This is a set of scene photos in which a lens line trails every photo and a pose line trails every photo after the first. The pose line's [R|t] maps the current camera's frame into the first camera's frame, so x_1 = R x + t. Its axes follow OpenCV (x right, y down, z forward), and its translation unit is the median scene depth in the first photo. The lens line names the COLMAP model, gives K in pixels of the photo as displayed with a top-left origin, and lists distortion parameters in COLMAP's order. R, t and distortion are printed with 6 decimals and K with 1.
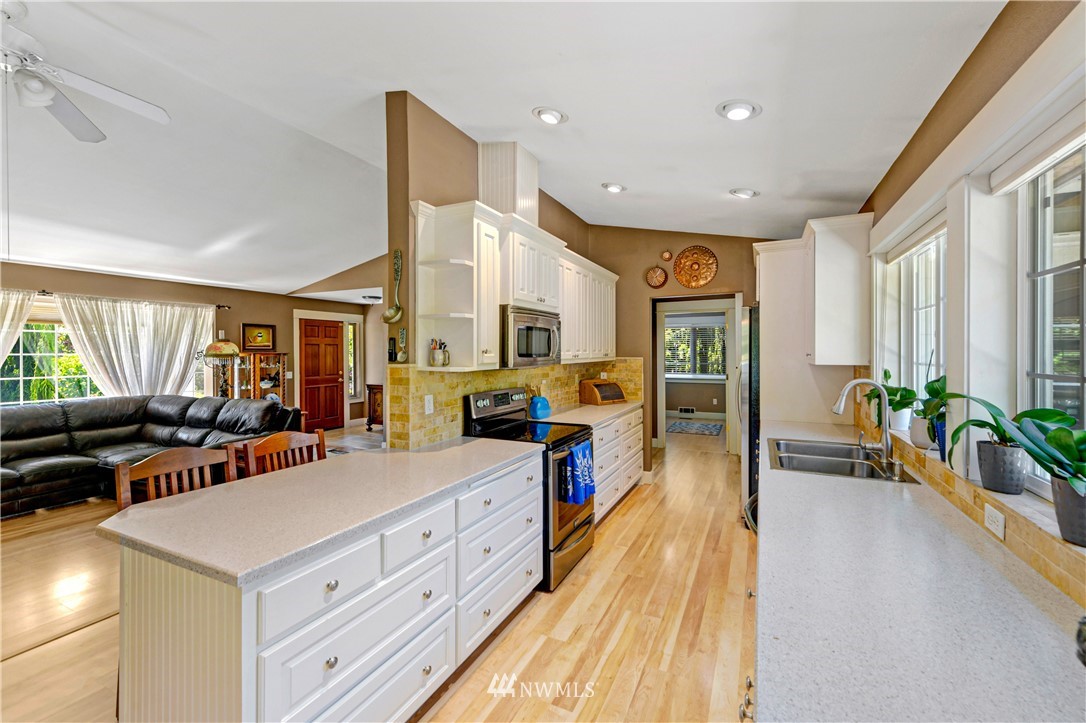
lens RADIAL K [[441.5, 0, 550.4], [0, 441.5, 361.6], [0, 0, 1]] dist [0.002963, -0.002341]
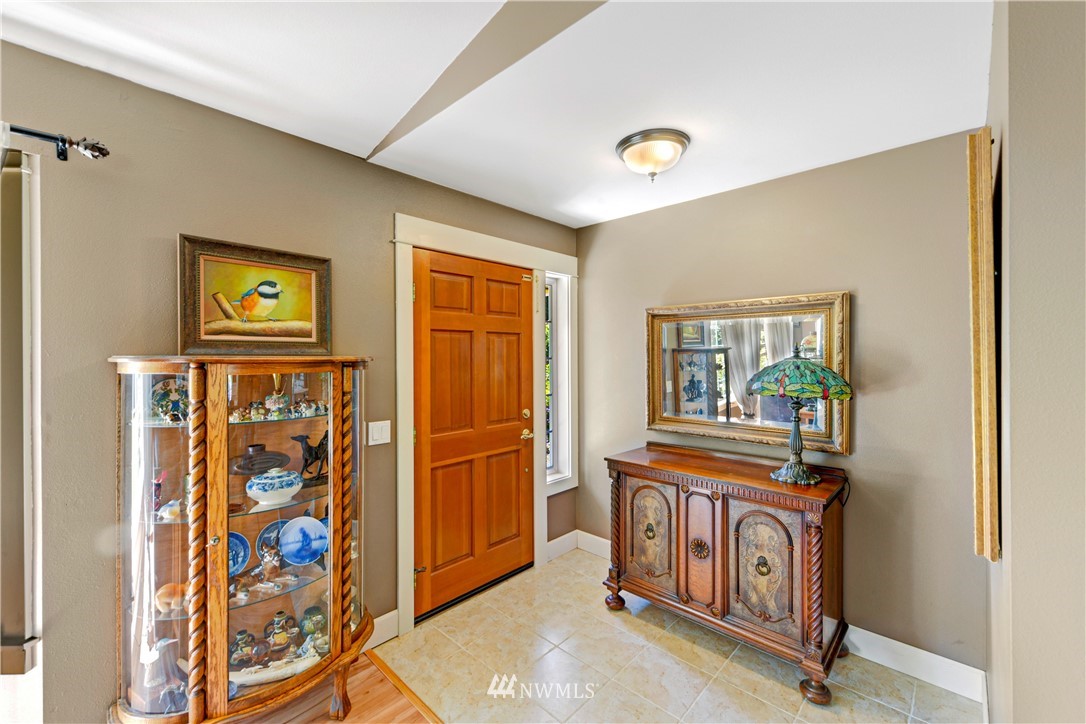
lens RADIAL K [[441.5, 0, 552.3], [0, 441.5, 354.7], [0, 0, 1]] dist [0.002963, -0.002341]
pose [[0.953821, -0.002629, -0.300365, -0.432020], [-0.003203, 0.999816, -0.018923, -0.018587], [0.300360, 0.019011, 0.953637, 0.828108]]
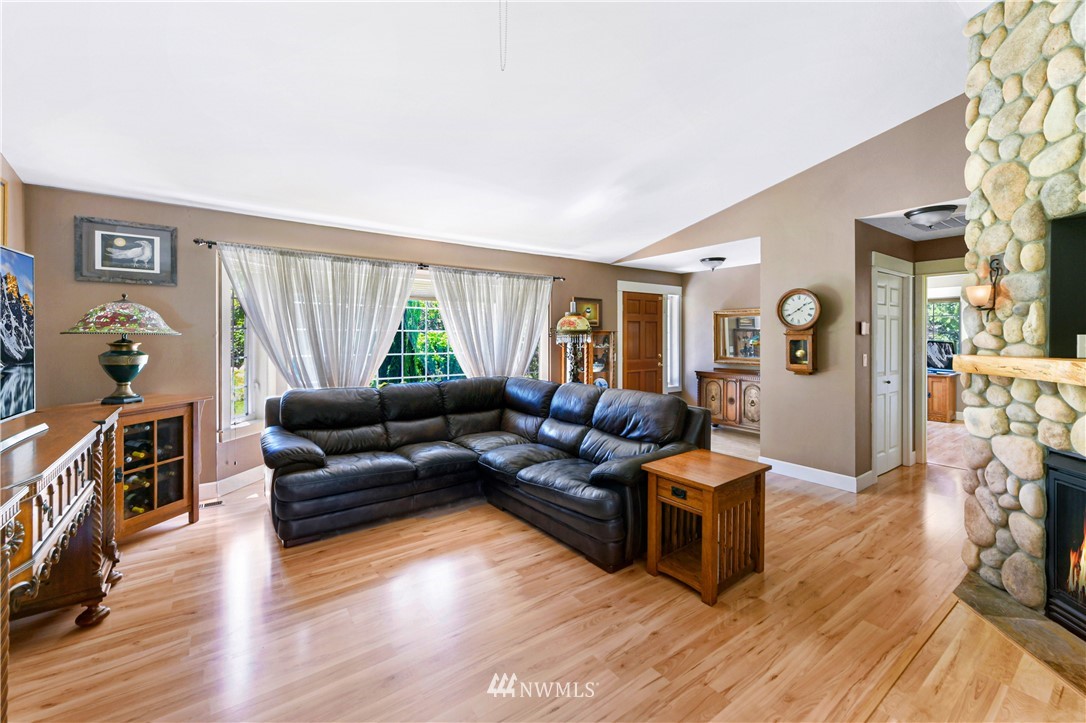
lens RADIAL K [[441.5, 0, 540.5], [0, 441.5, 332.9], [0, 0, 1]] dist [0.002963, -0.002341]
pose [[0.867736, -0.002565, -0.497020, -0.317703], [-0.011903, 0.999593, -0.025940, 0.007880], [0.496884, 0.028425, 0.867352, 0.206871]]
